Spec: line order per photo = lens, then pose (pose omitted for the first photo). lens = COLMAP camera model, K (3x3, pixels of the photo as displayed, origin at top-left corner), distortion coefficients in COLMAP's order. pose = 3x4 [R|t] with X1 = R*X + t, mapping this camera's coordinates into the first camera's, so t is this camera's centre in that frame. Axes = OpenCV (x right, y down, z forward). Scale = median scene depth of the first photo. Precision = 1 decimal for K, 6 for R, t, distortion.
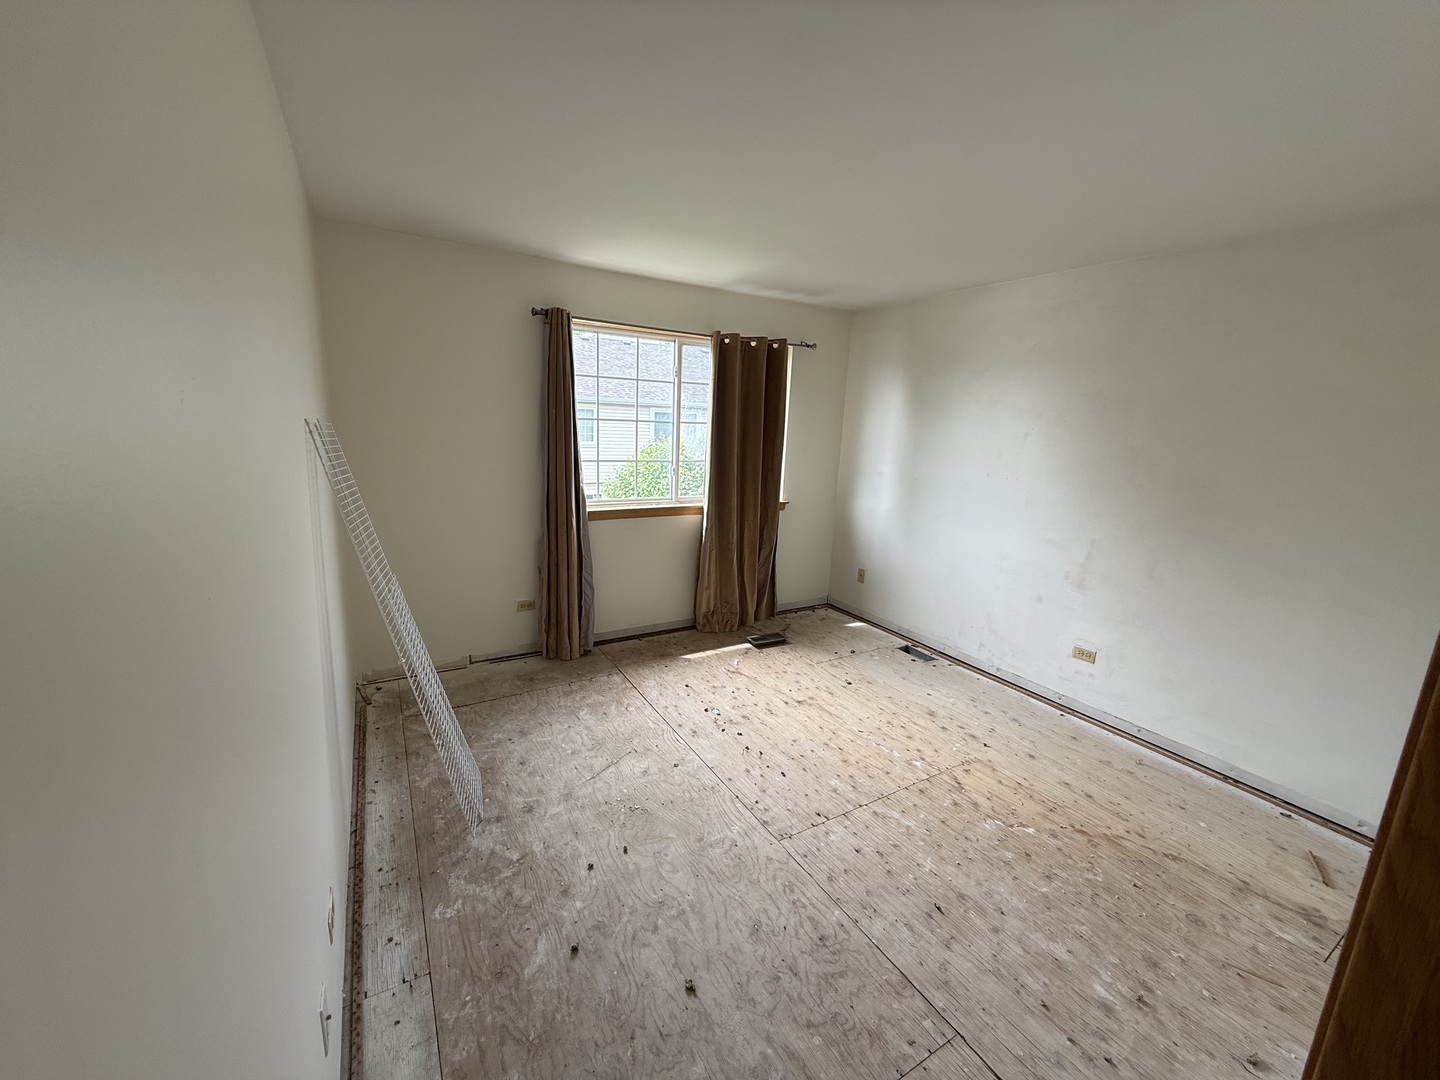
lens RADIAL K [[574.1, 0, 718.3], [0, 574.1, 539.0], [0, 0, 1]] dist [-0.000743, 0.000695]
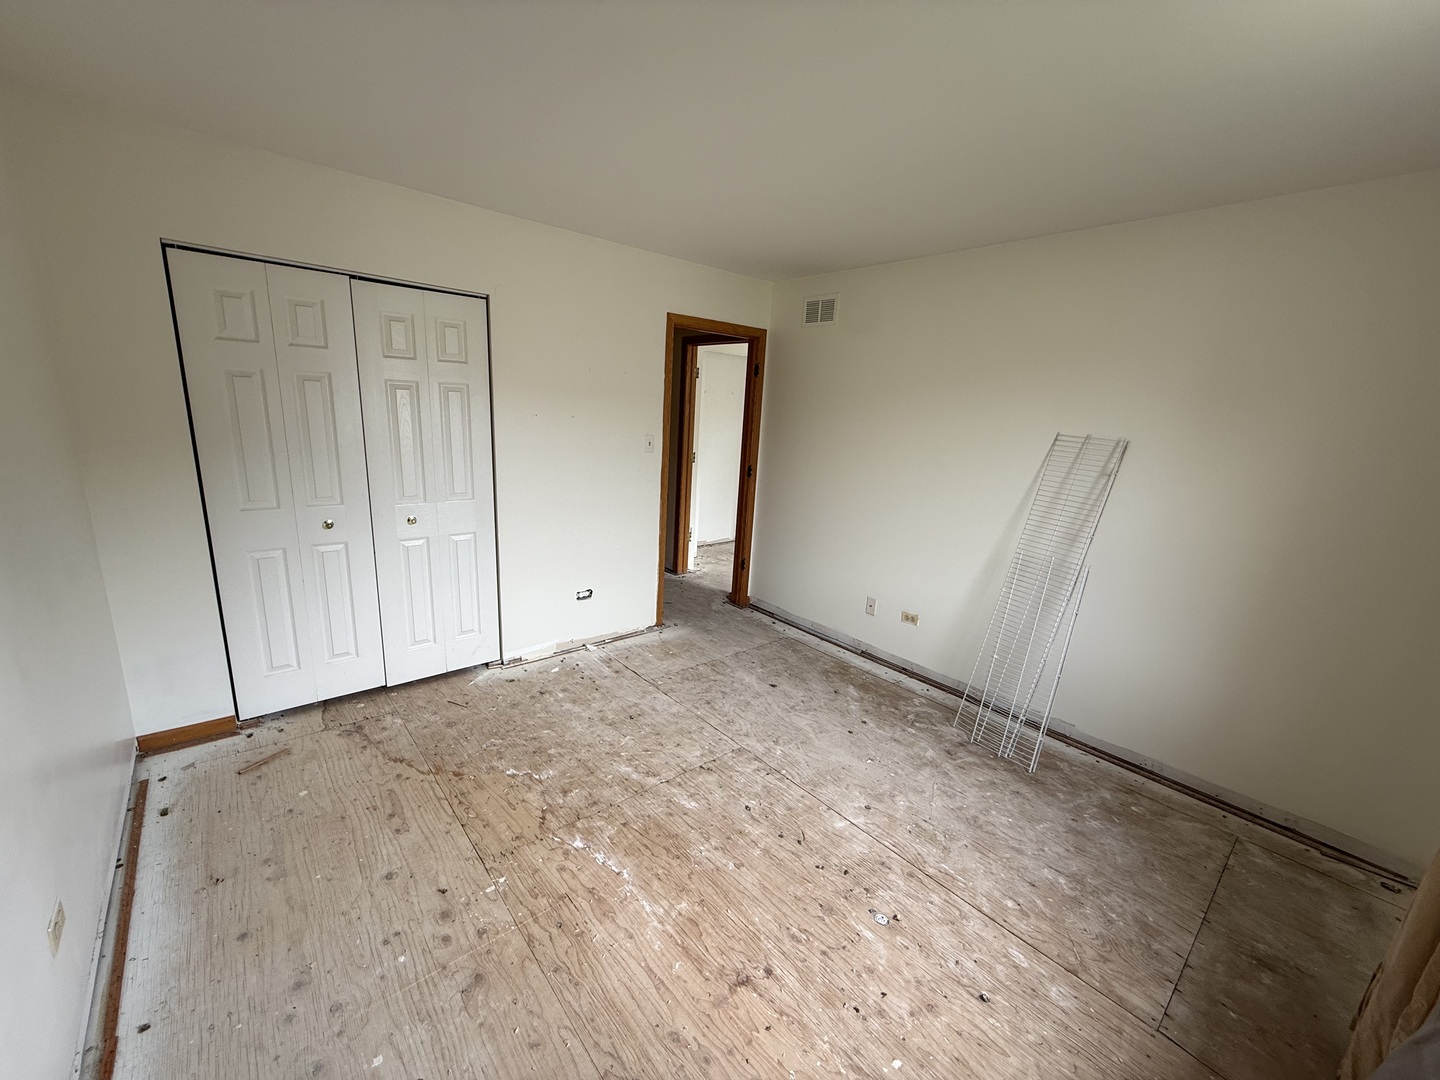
lens RADIAL K [[574.1, 0, 718.9], [0, 574.1, 545.0], [0, 0, 1]] dist [-0.000743, 0.000695]
pose [[-0.980568, -0.050689, -0.189519, 0.366726], [-0.127795, 0.897999, 0.421030, -0.335709], [0.148847, 0.437068, -0.887027, 1.700956]]
